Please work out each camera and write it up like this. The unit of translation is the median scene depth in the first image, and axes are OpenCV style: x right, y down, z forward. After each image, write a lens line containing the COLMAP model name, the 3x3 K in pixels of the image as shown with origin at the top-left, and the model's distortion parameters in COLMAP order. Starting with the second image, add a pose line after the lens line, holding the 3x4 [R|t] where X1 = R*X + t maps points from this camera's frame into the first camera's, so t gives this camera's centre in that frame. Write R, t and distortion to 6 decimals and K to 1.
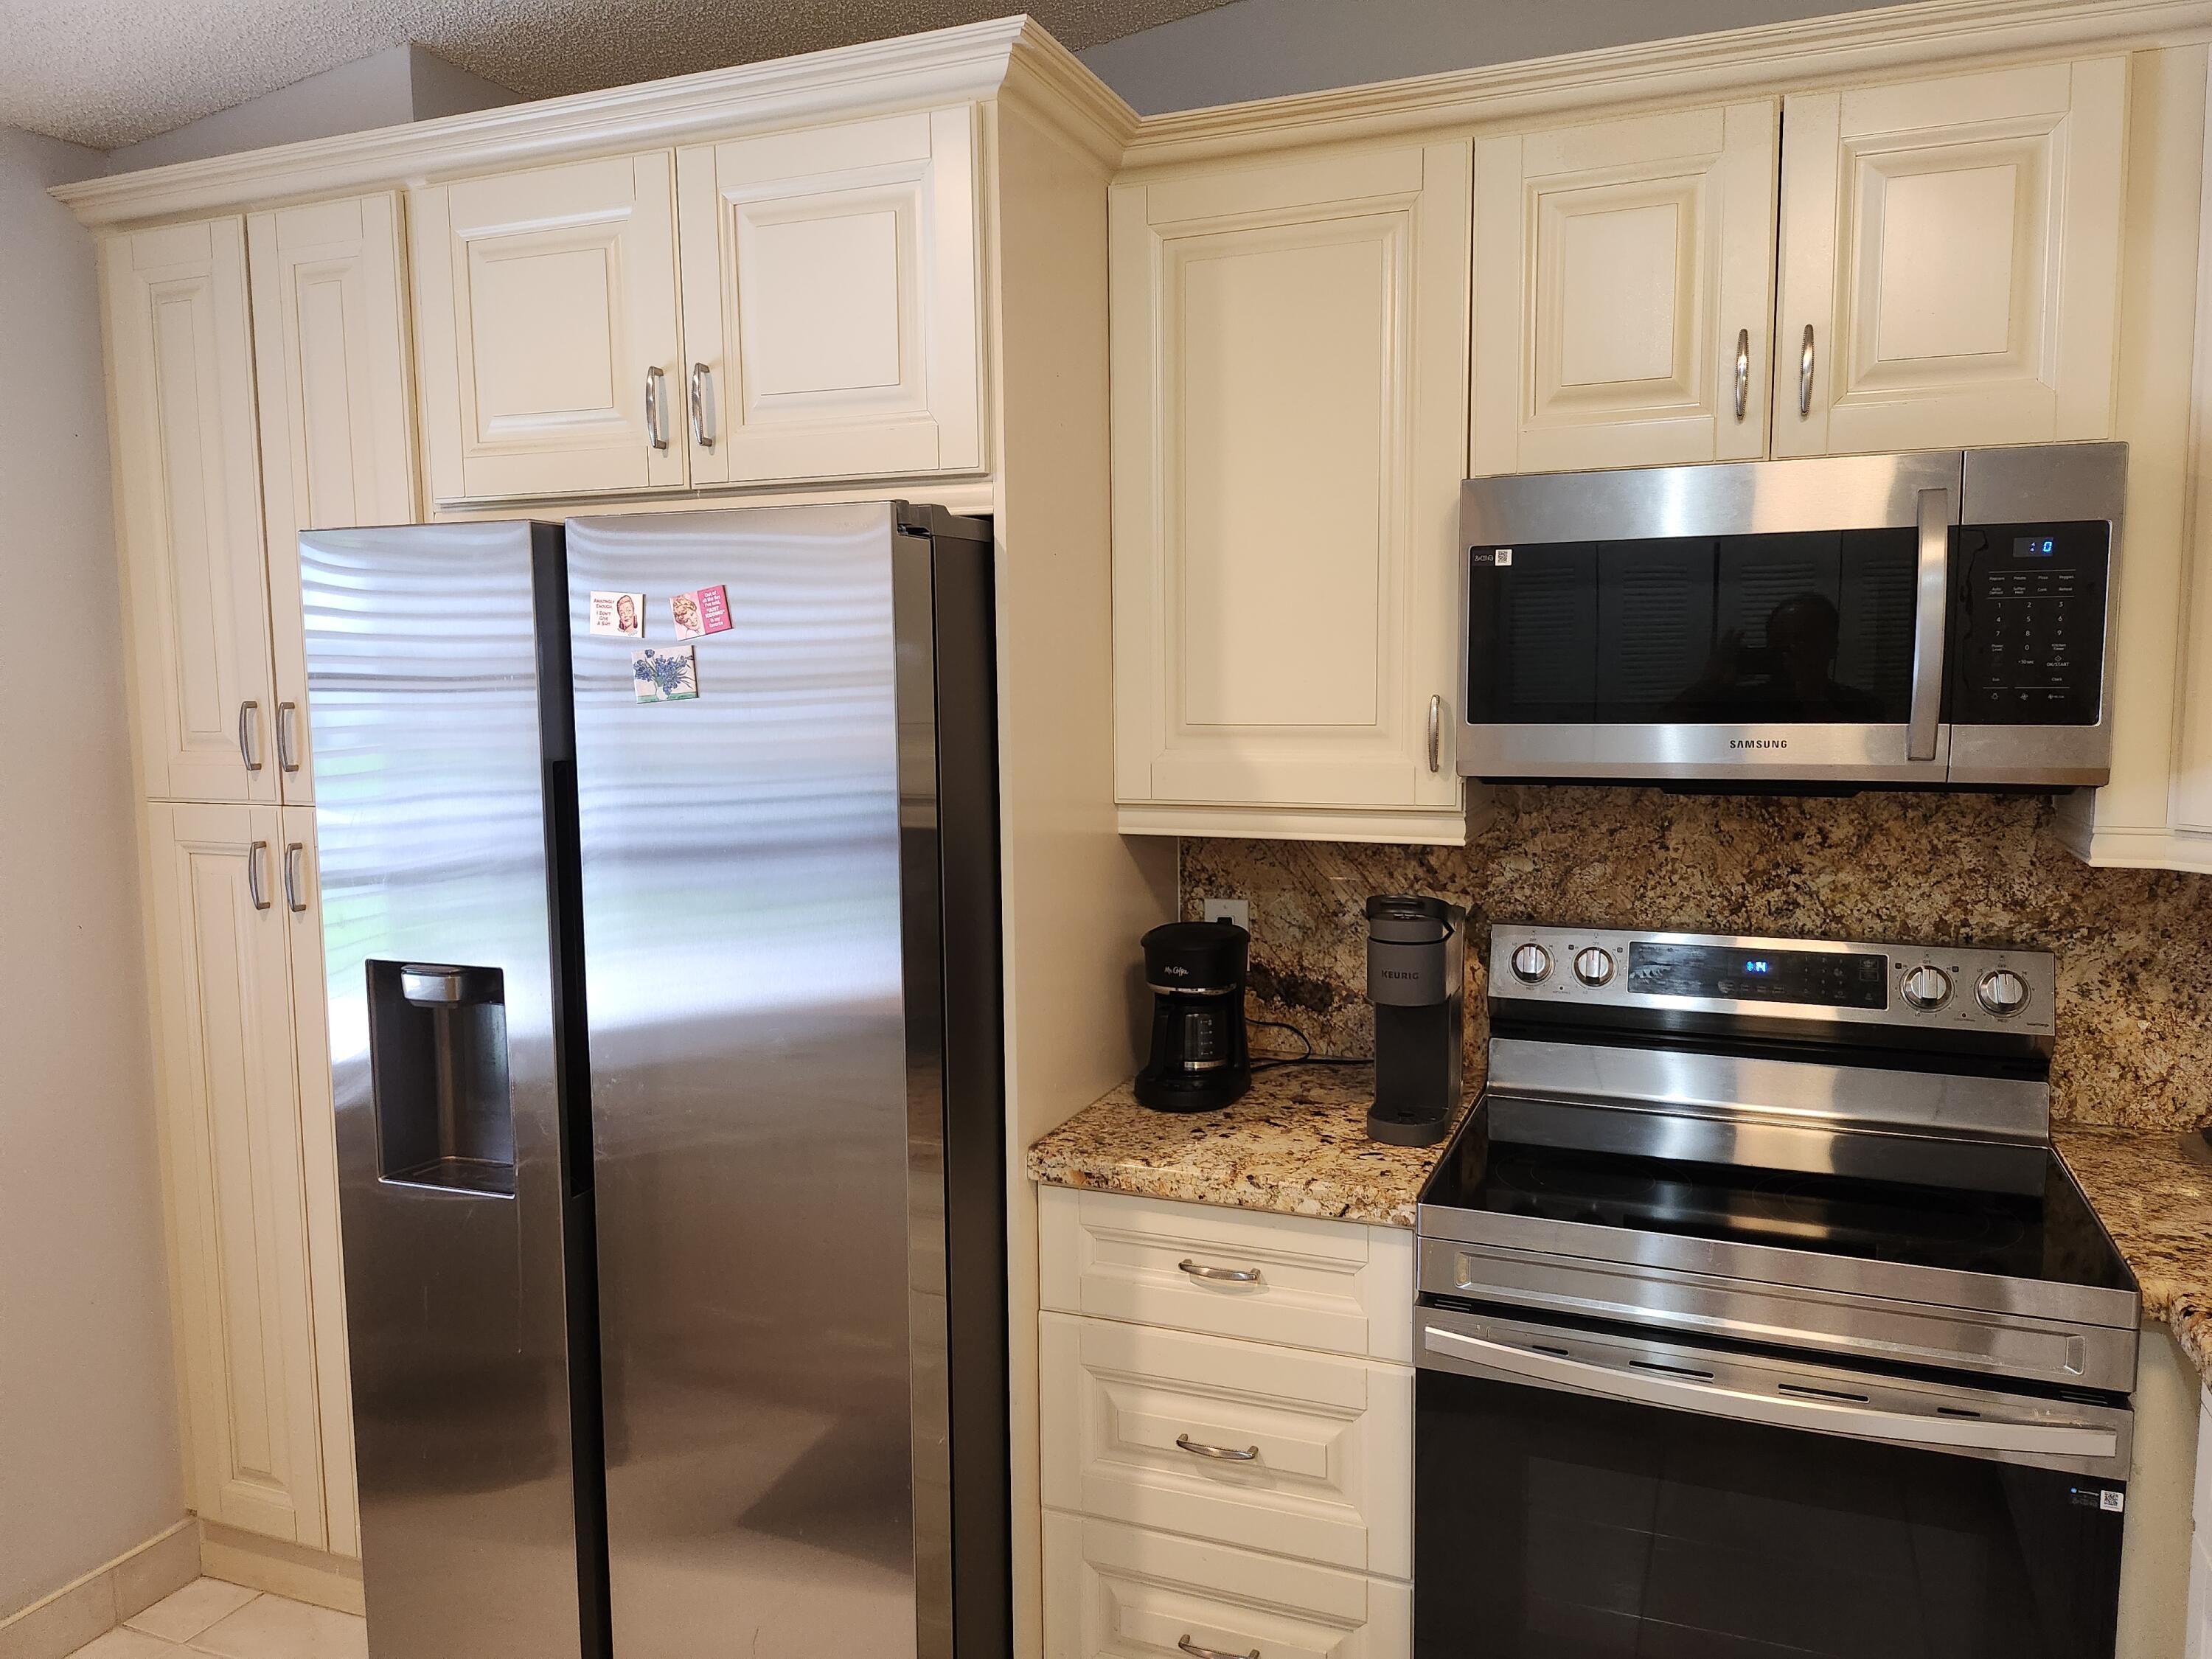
lens RADIAL K [[1559.0, 0, 1118.1], [0, 1559.0, 822.5], [0, 0, 1]] dist [0.070713, -0.079970]
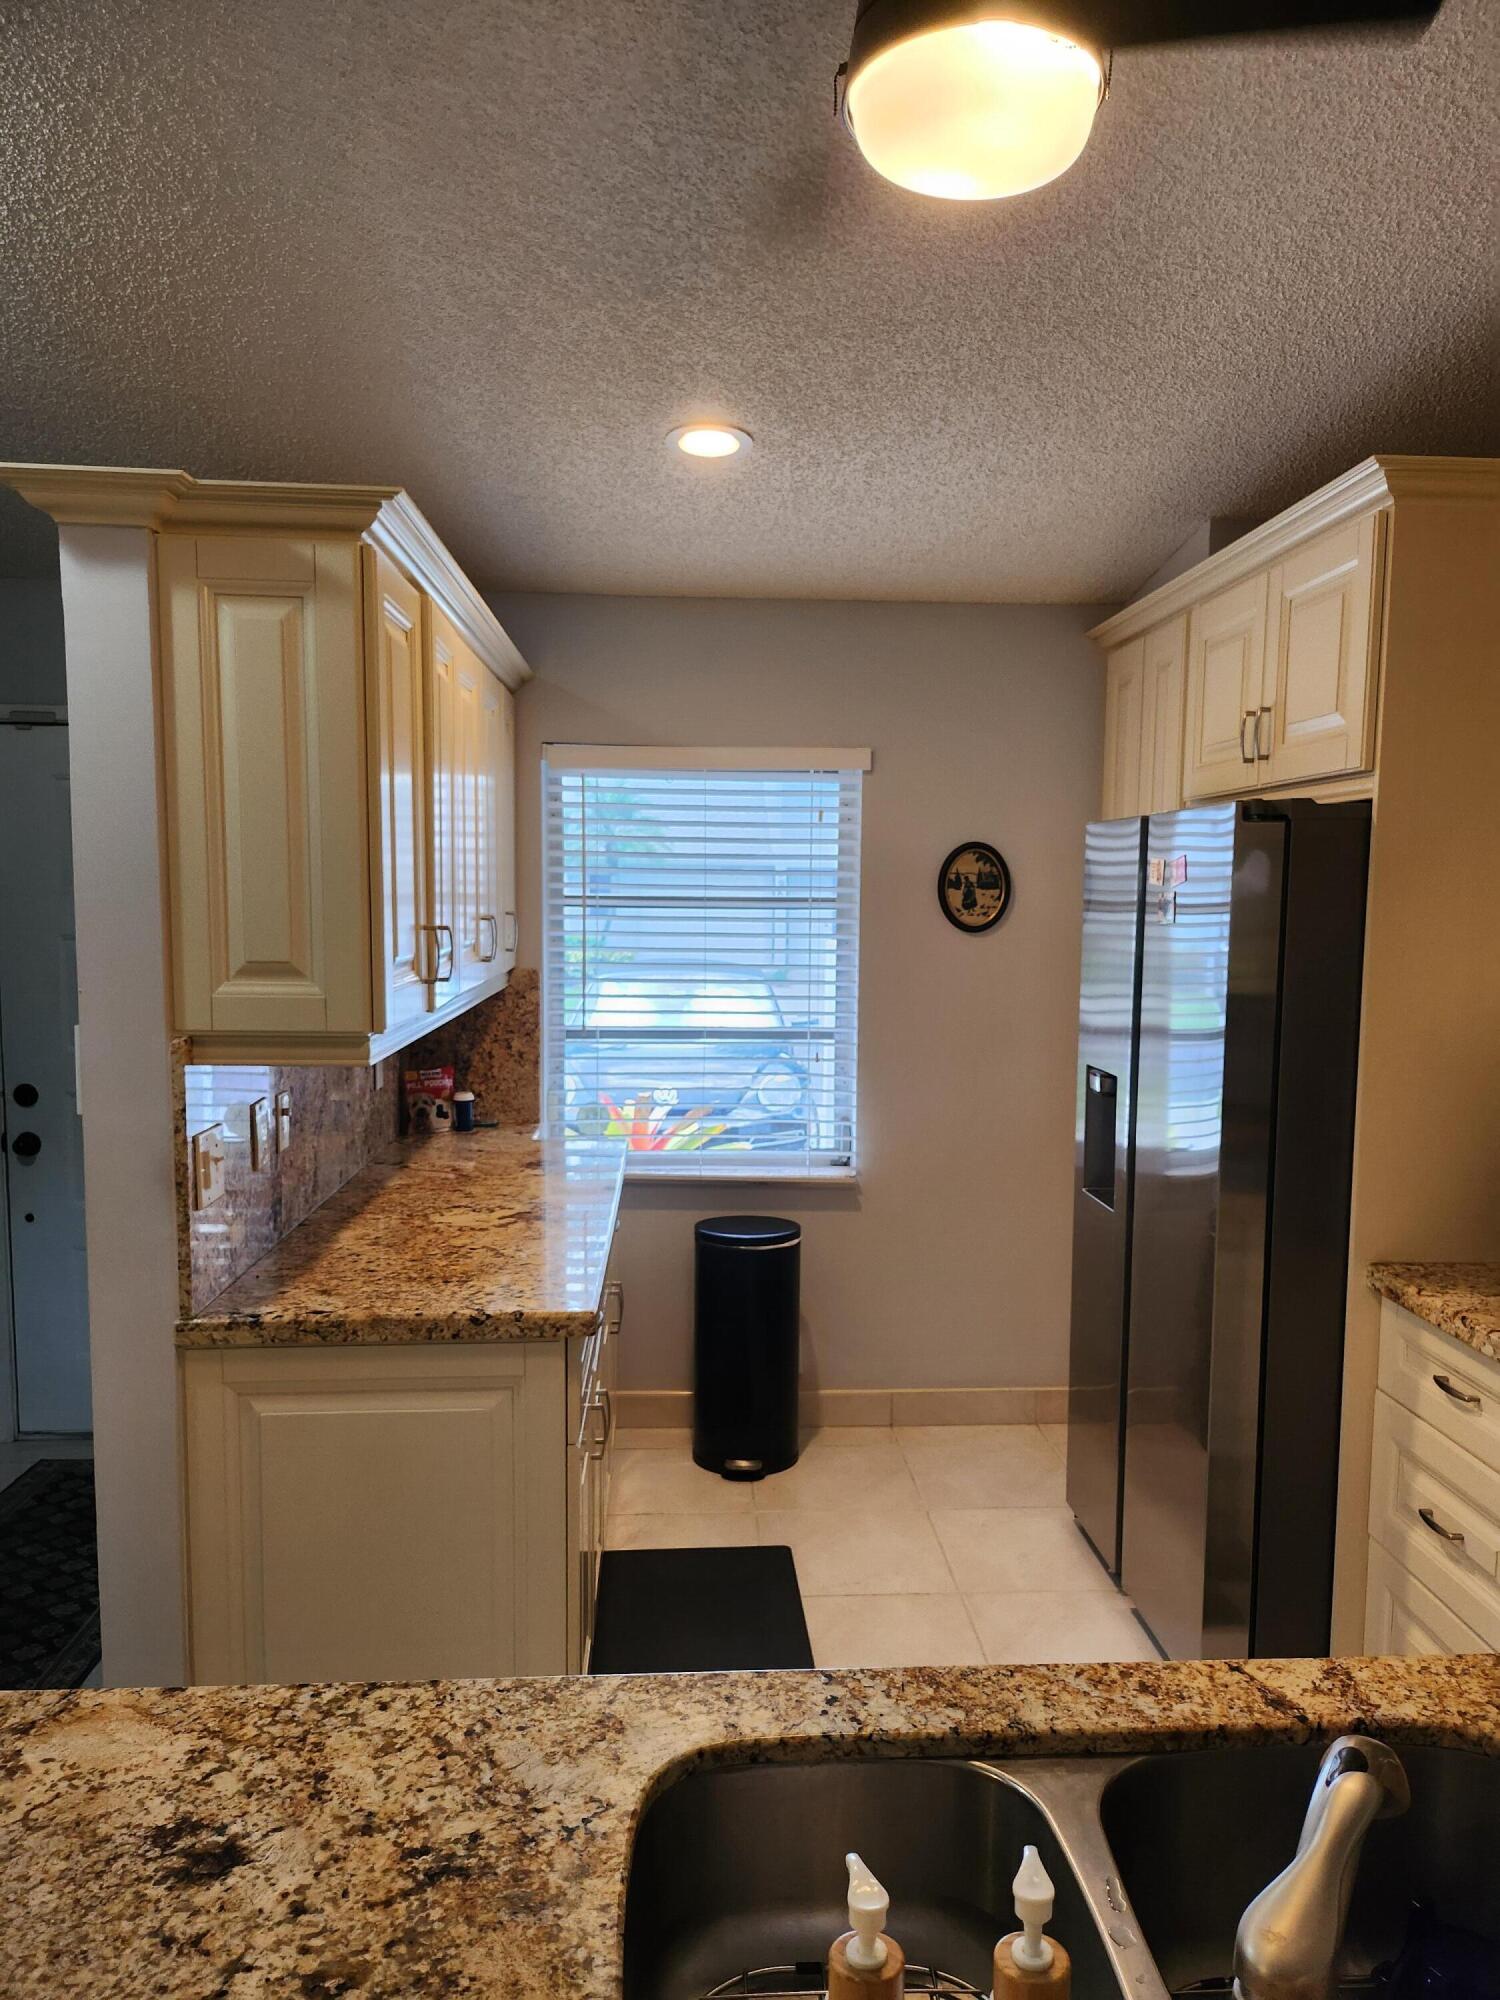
lens RADIAL K [[1409.6, 0, 770.9], [0, 1409.6, 1029.2], [0, 0, 1]] dist [0.070713, -0.079970]
pose [[0.427340, 0.104143, -0.898073, 0.796482], [-0.102274, 0.992536, 0.066431, -0.021920], [0.898288, 0.063461, 0.434801, -0.017404]]
